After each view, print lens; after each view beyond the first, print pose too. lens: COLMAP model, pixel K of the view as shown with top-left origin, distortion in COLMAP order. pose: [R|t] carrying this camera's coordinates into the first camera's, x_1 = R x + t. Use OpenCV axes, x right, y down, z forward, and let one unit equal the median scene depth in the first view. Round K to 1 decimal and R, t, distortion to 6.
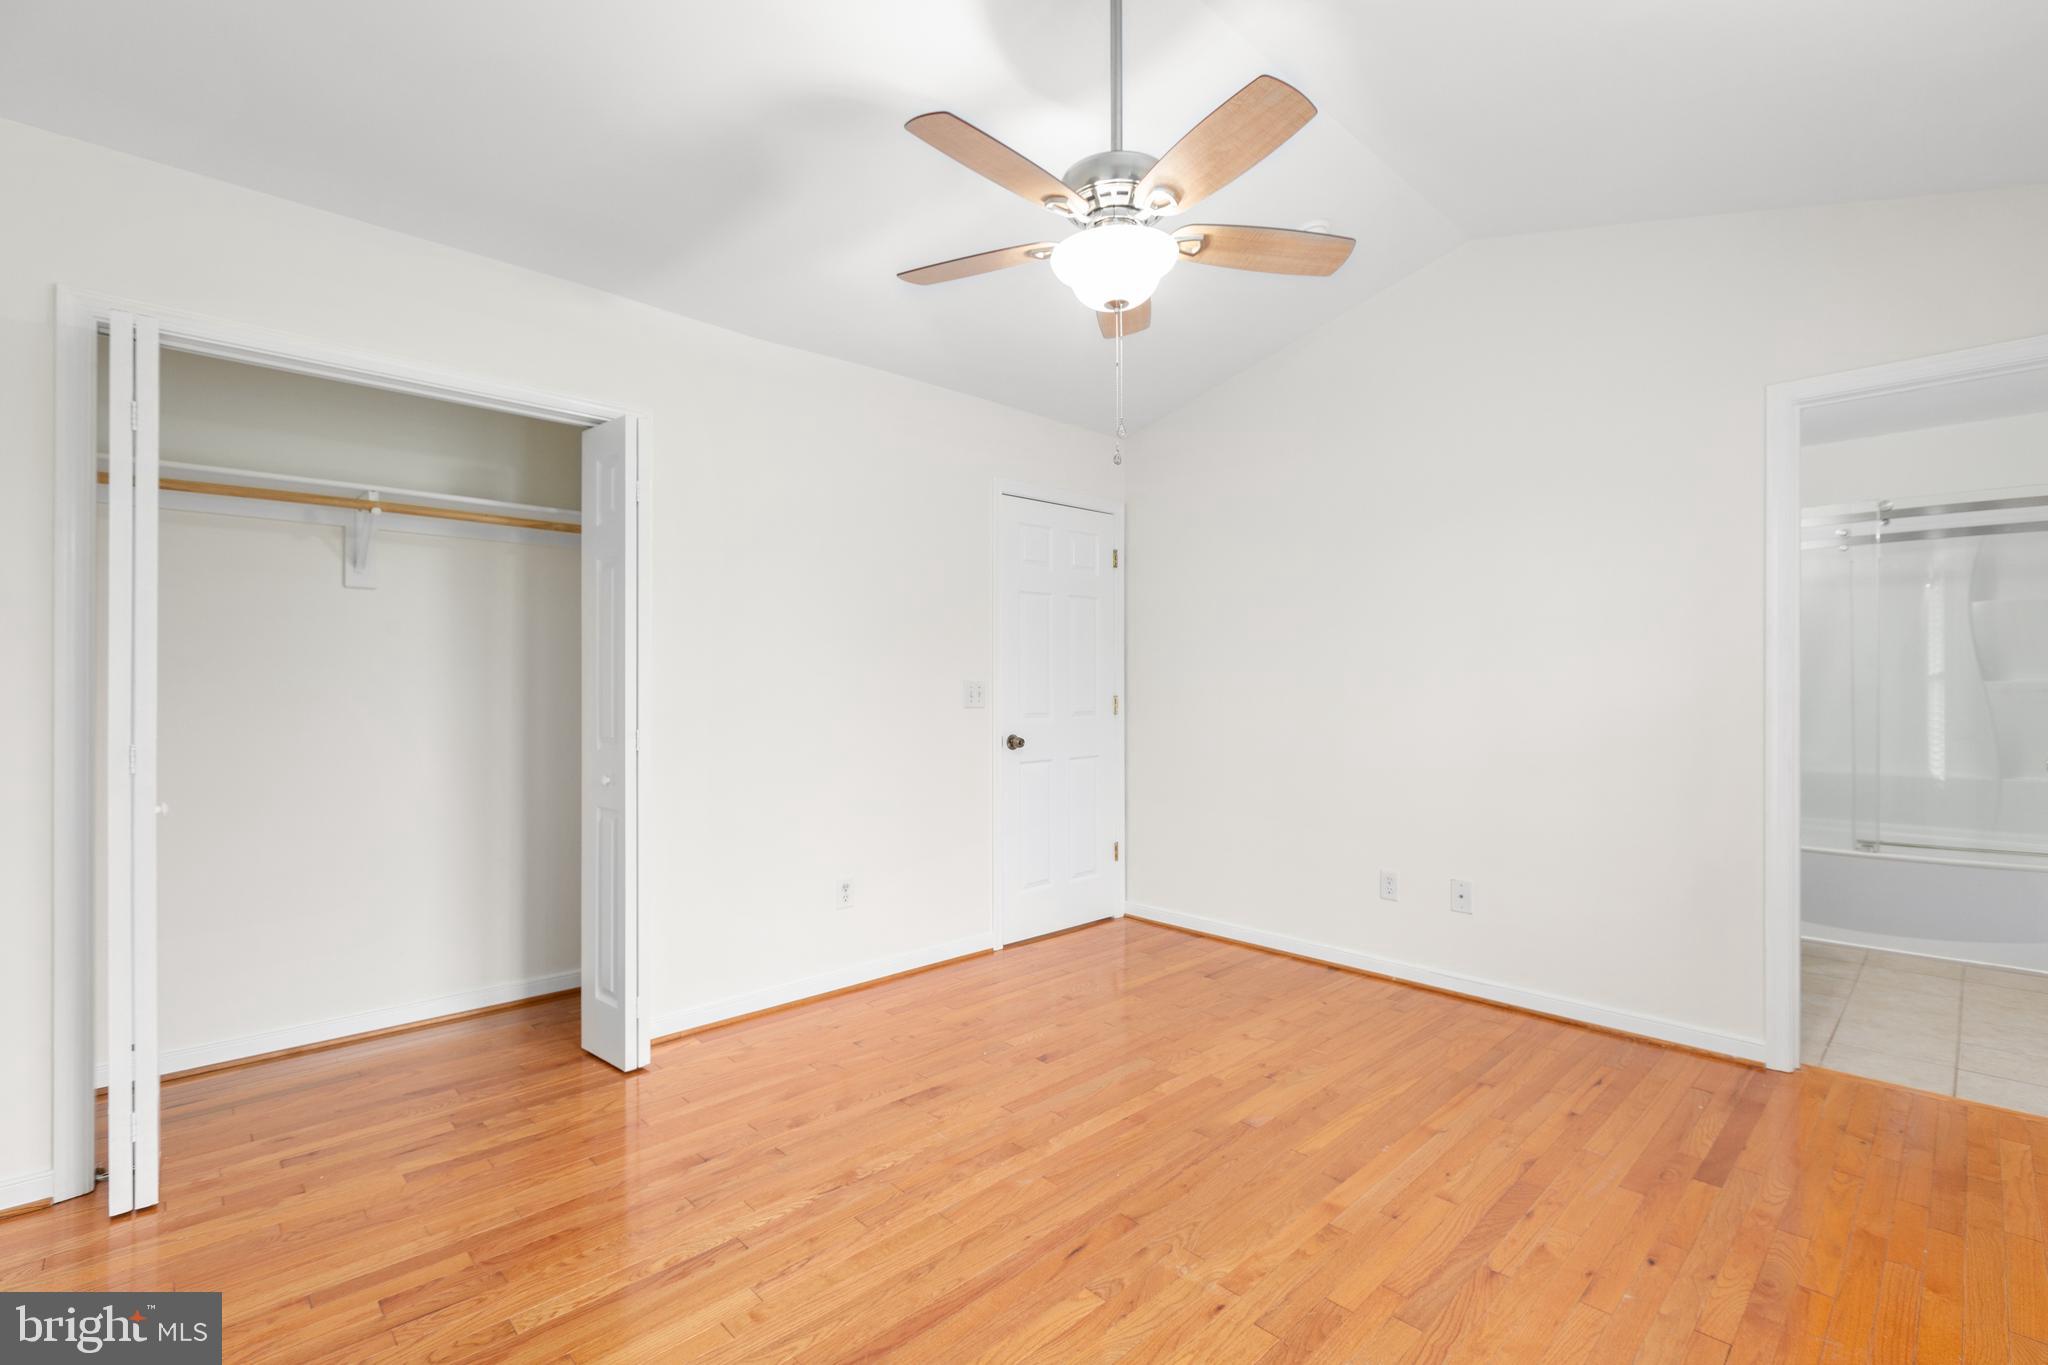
lens RADIAL K [[928.6, 0, 1030.1], [0, 928.6, 684.2], [0, 0, 1]] dist [0.001747, -0.000540]
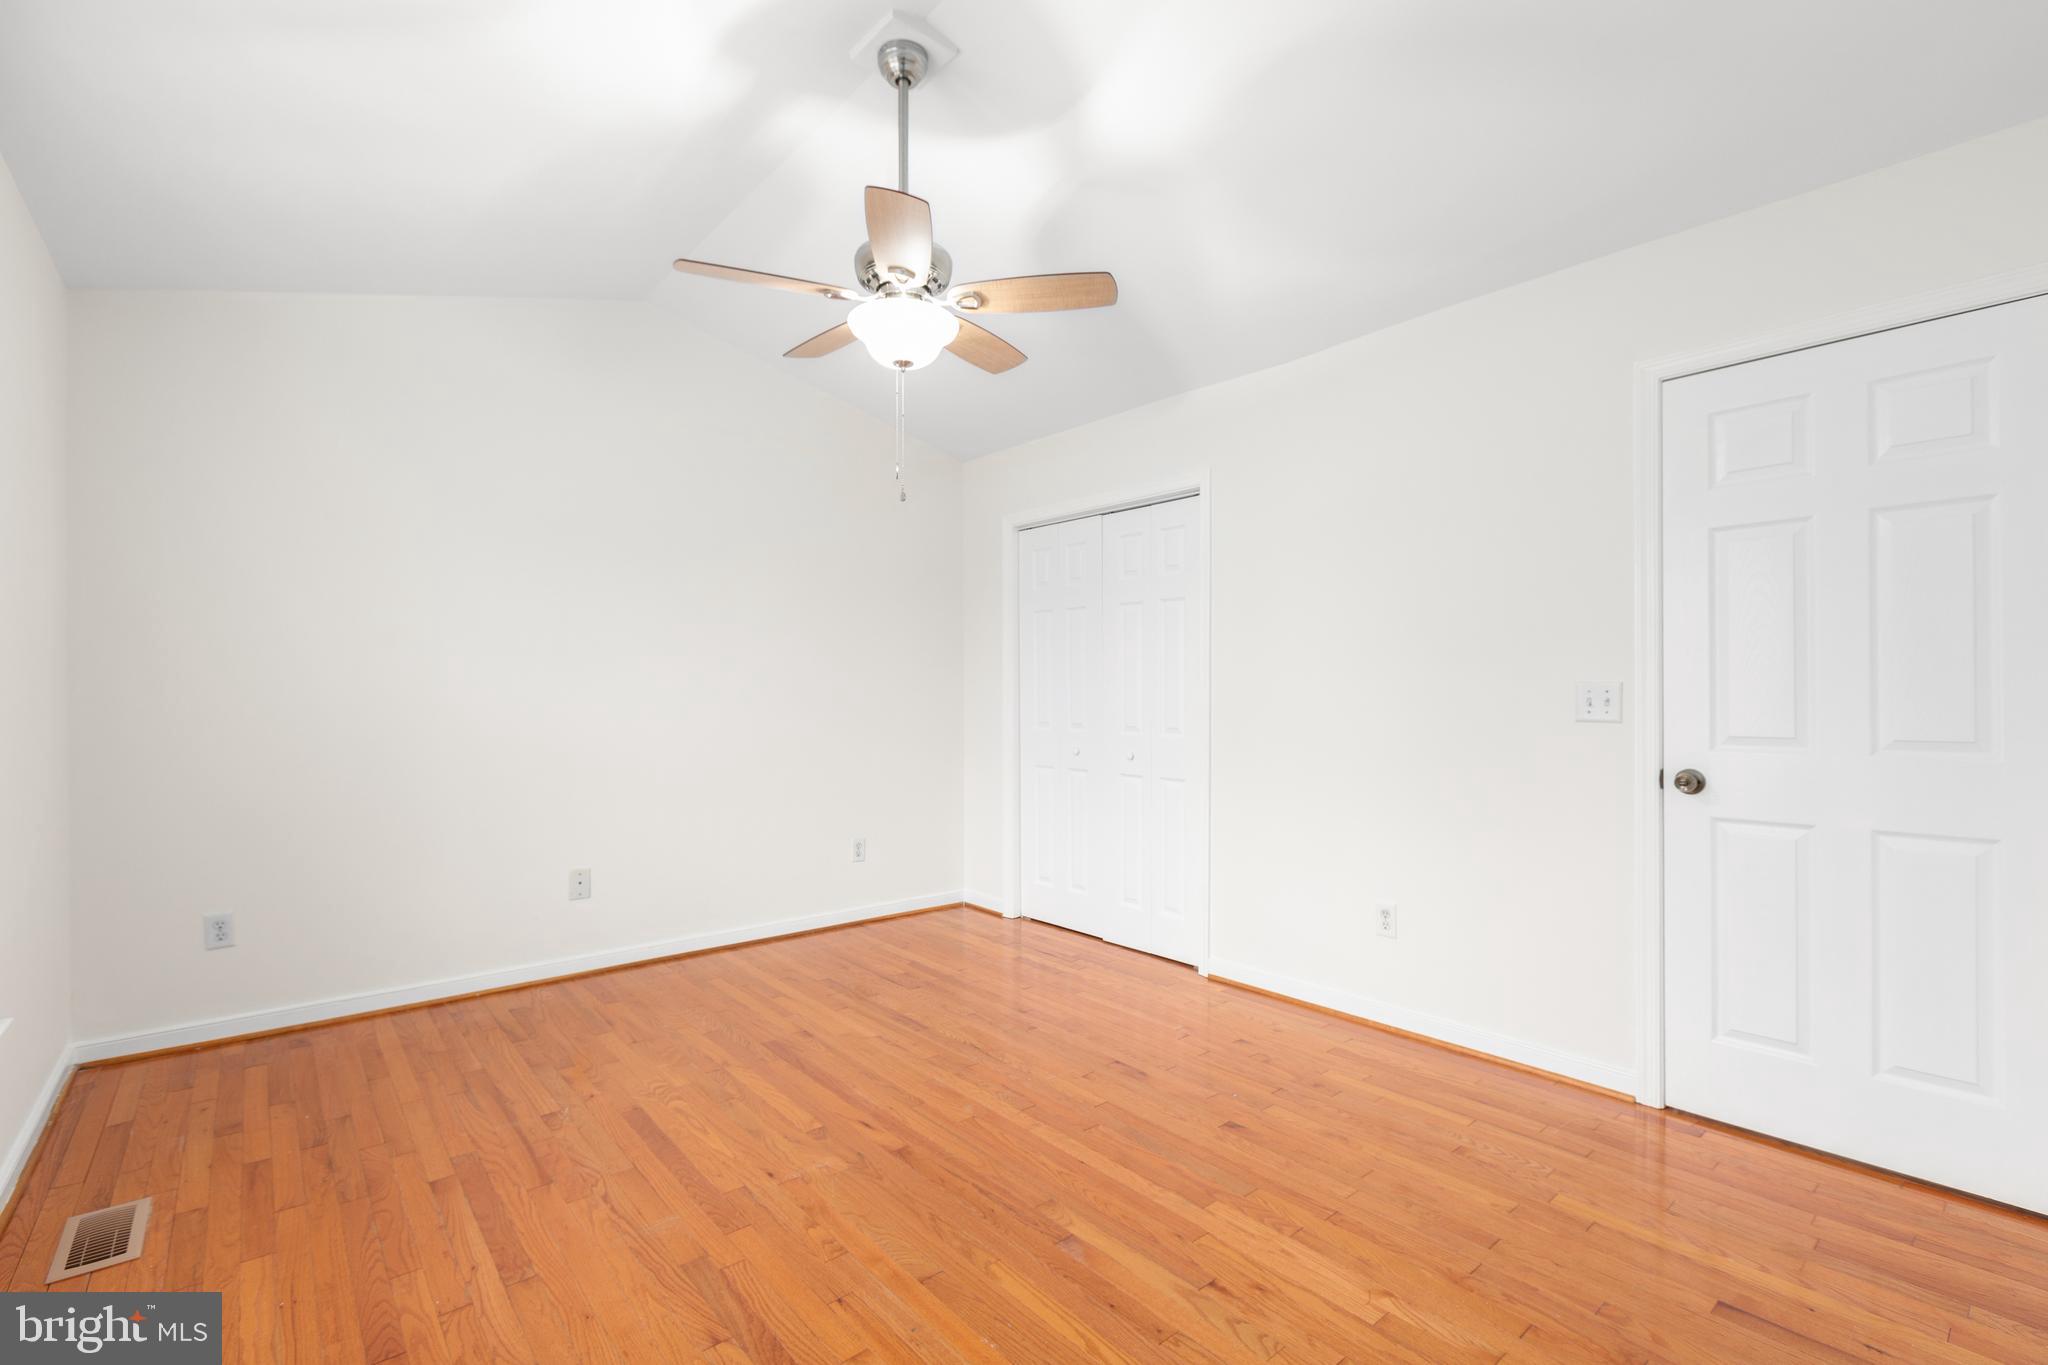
lens RADIAL K [[928.6, 0, 1029.6], [0, 928.6, 688.4], [0, 0, 1]] dist [0.001747, -0.000540]
pose [[-0.076555, -0.005507, -0.997050, 0.957924], [0.003301, 0.999978, -0.005777, 0.006197], [0.997060, -0.003733, -0.076535, 0.957272]]
